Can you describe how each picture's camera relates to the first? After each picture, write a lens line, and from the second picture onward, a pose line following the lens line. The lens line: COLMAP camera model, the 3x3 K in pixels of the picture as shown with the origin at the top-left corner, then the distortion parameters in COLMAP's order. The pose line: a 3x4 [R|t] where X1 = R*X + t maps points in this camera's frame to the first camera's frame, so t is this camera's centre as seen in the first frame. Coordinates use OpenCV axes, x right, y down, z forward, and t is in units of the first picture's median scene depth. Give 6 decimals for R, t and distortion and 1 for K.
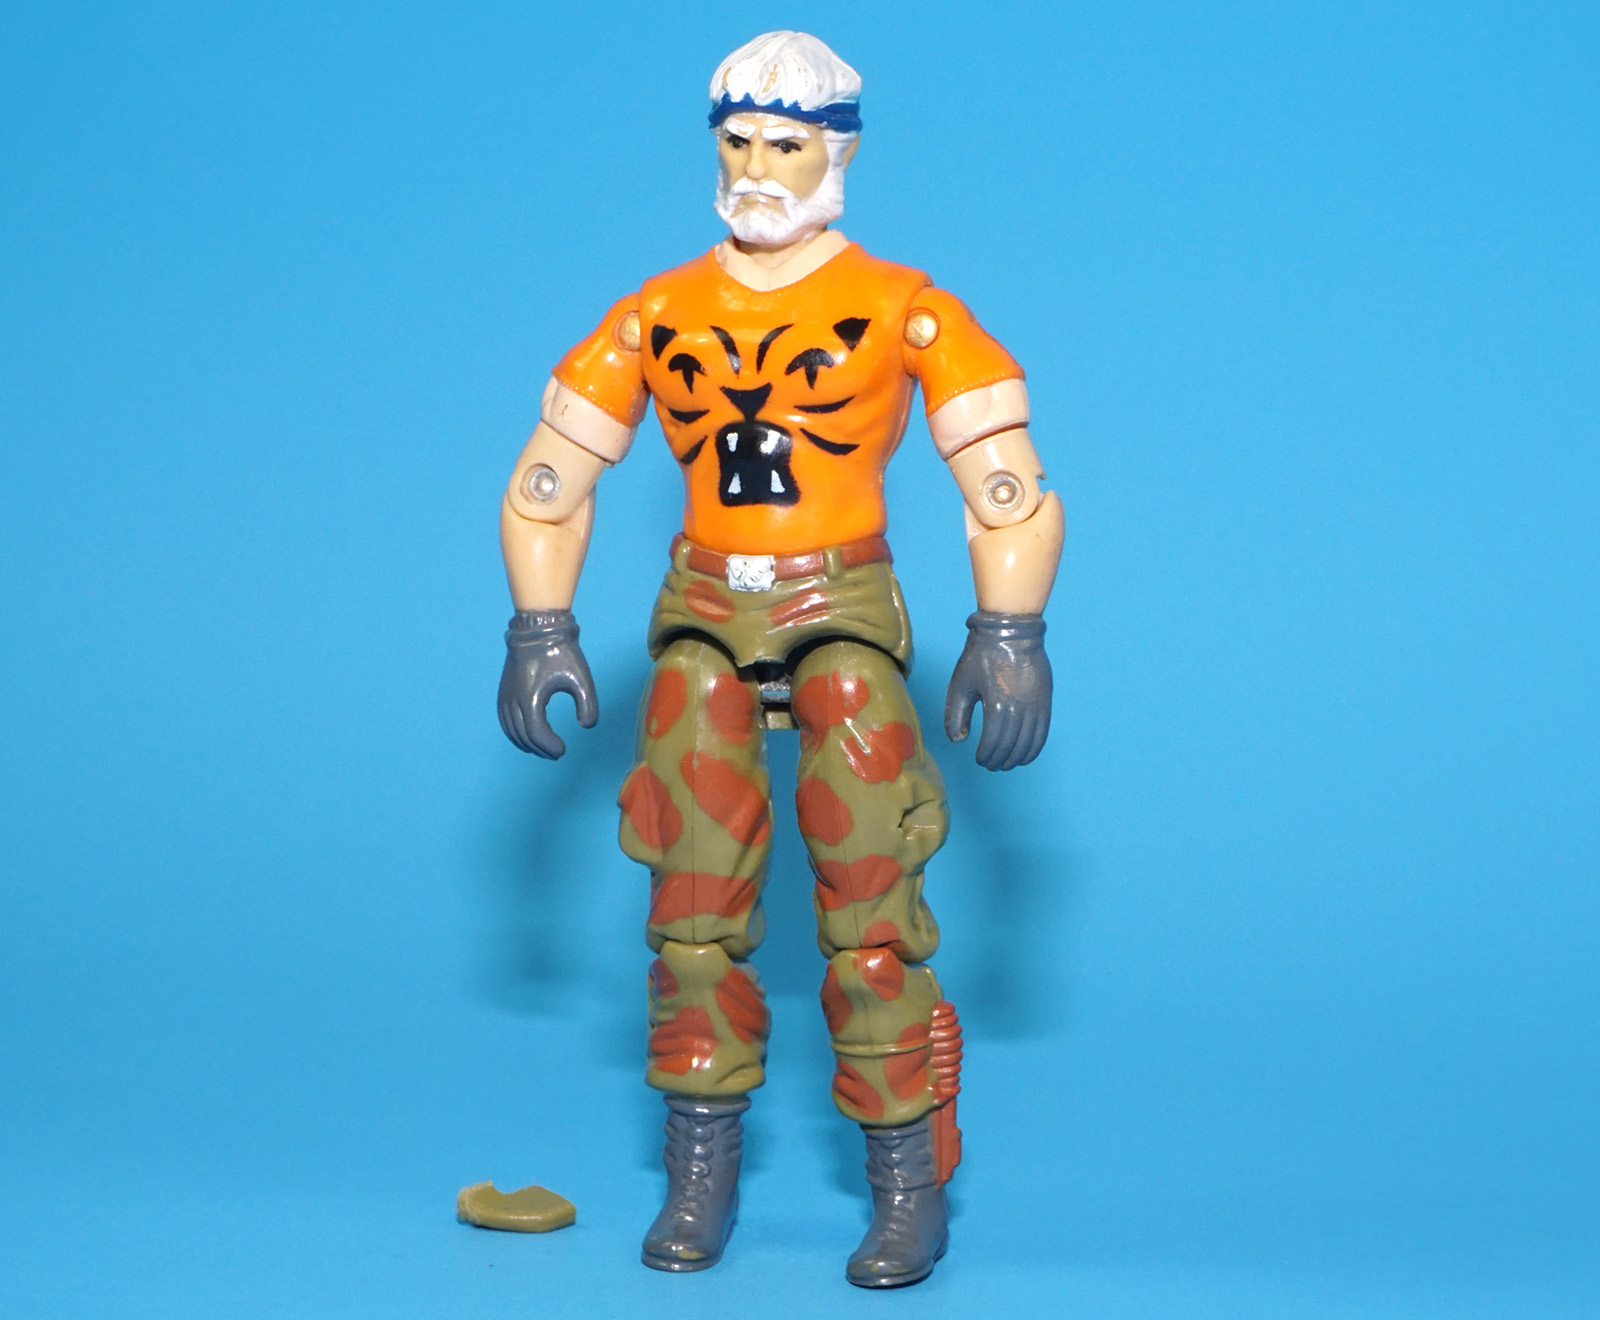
lens RADIAL K [[4937.3, 0, 801.3], [0, 4937.3, 655.2], [0, 0, 1]] dist [0.168391, 0.000000]
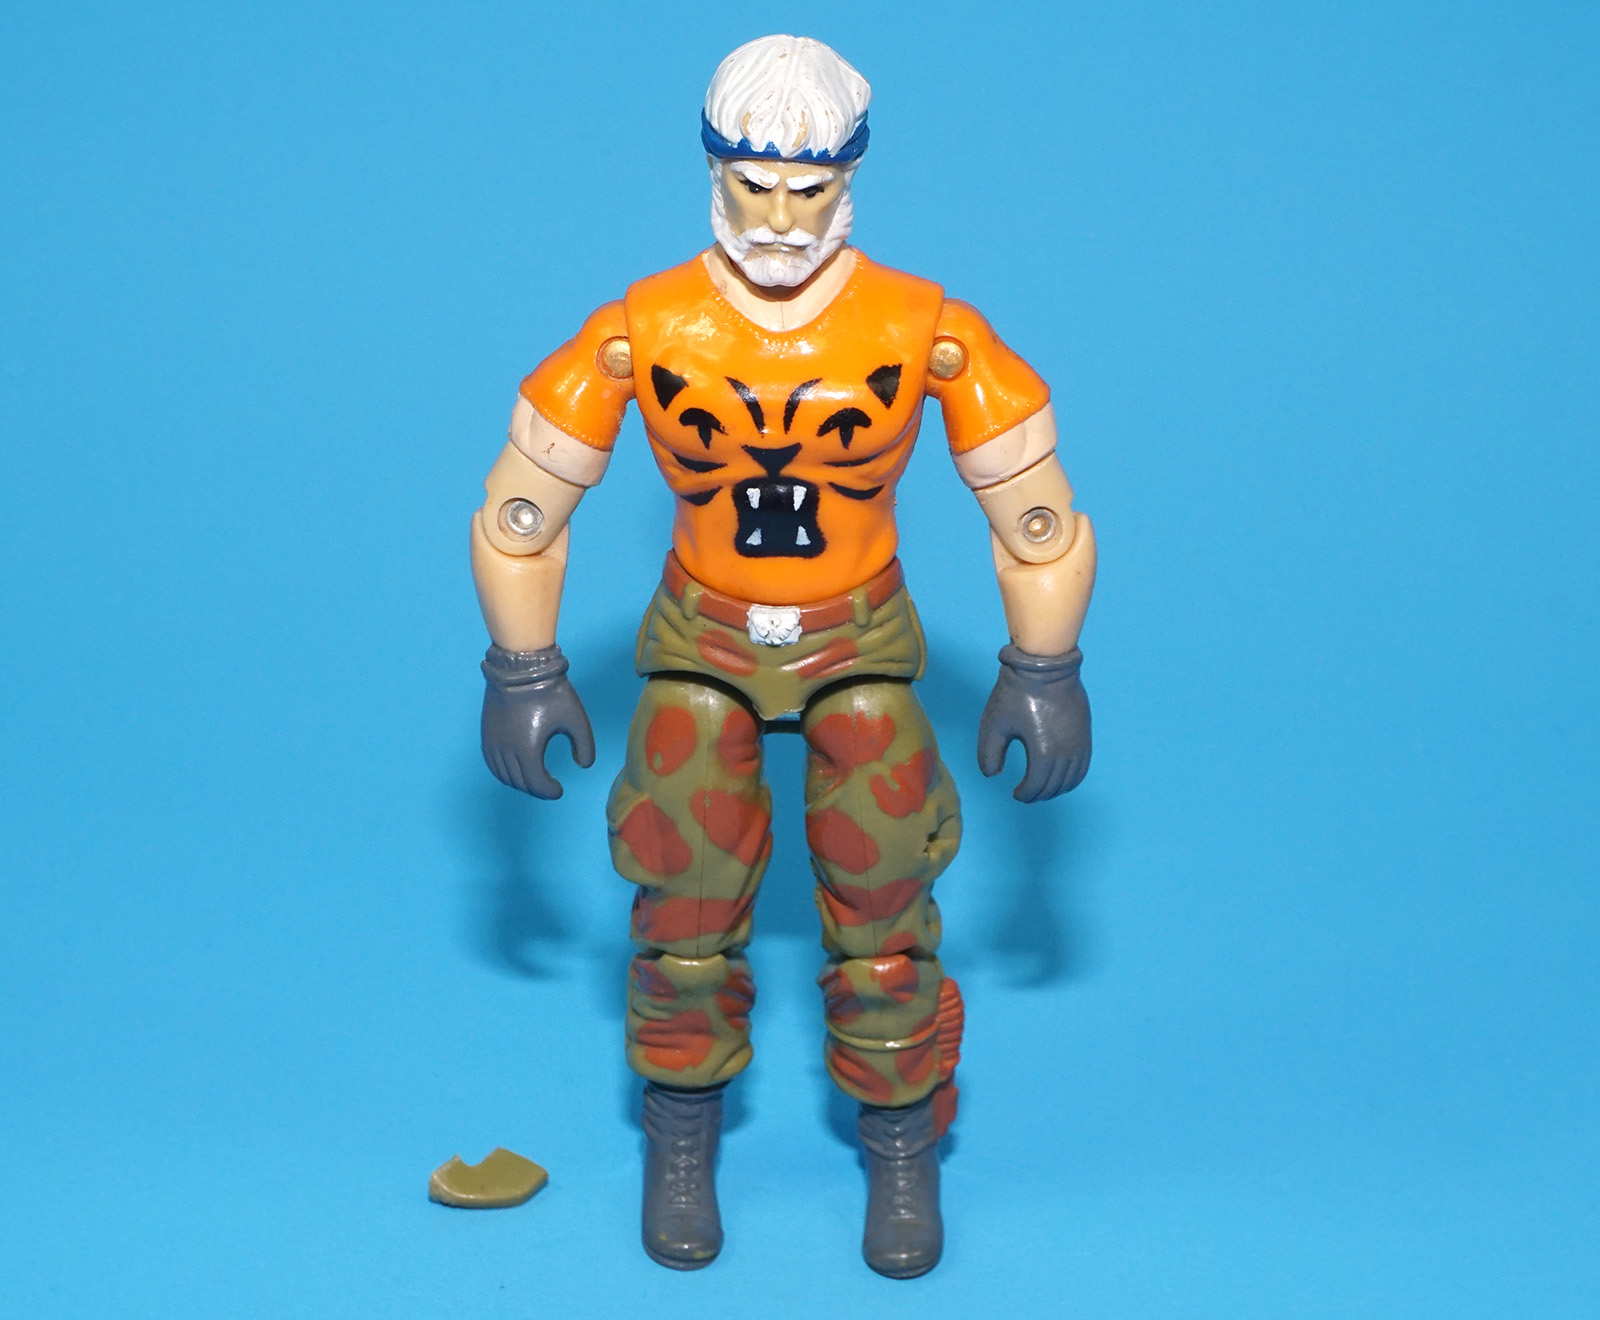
lens RADIAL K [[4937.3, 0, 794.6], [0, 4937.3, 654.1], [0, 0, 1]] dist [0.168391, 0.000000]
pose [[0.970311, -0.099142, 0.220608, -0.213172], [0.018516, 0.939898, 0.340952, -0.330323], [-0.241152, -0.326745, 0.913829, 0.141576]]
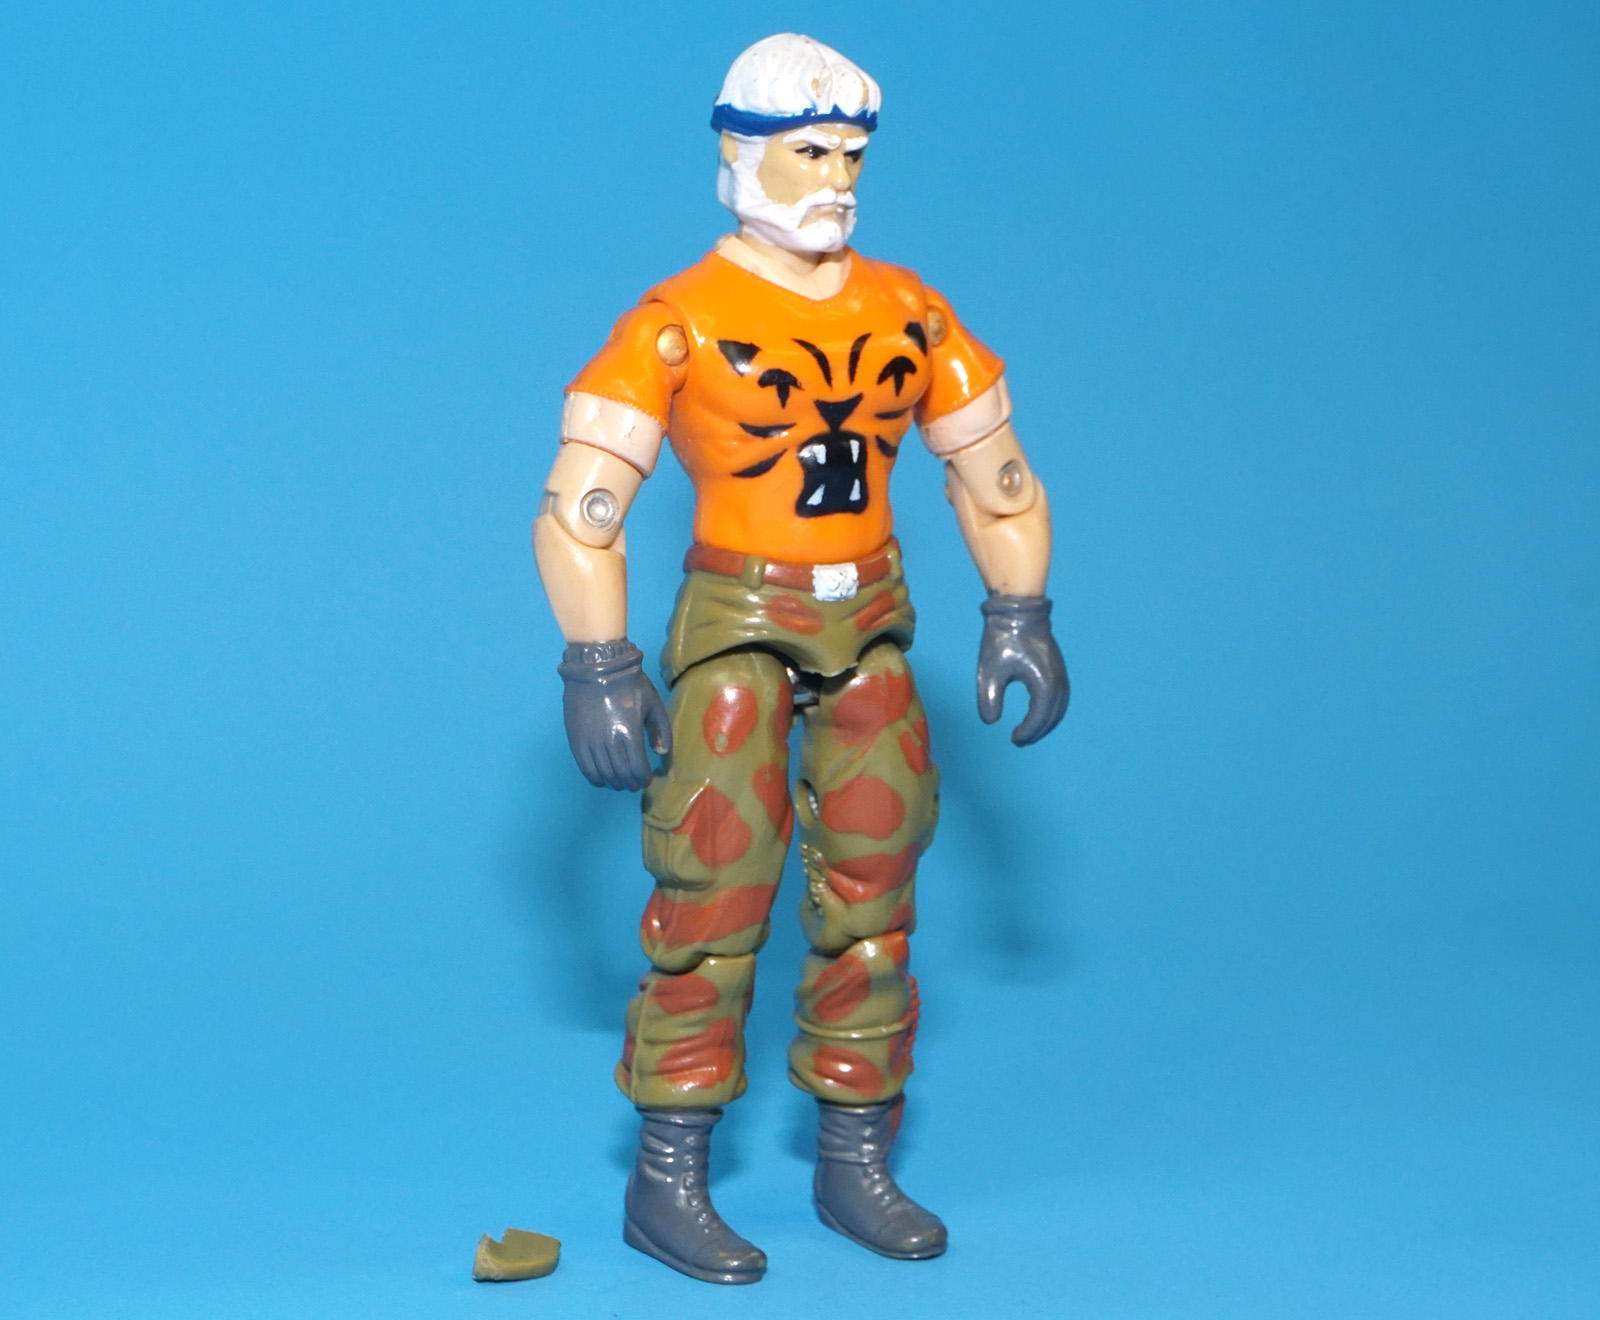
lens RADIAL K [[4937.3, 0, 803.0], [0, 4937.3, 669.4], [0, 0, 1]] dist [0.168391, 0.000000]
pose [[0.682776, -0.112575, 0.721903, -0.739498], [0.059886, 0.993357, 0.098266, -0.097920], [-0.728170, -0.023862, 0.684981, 0.316738]]
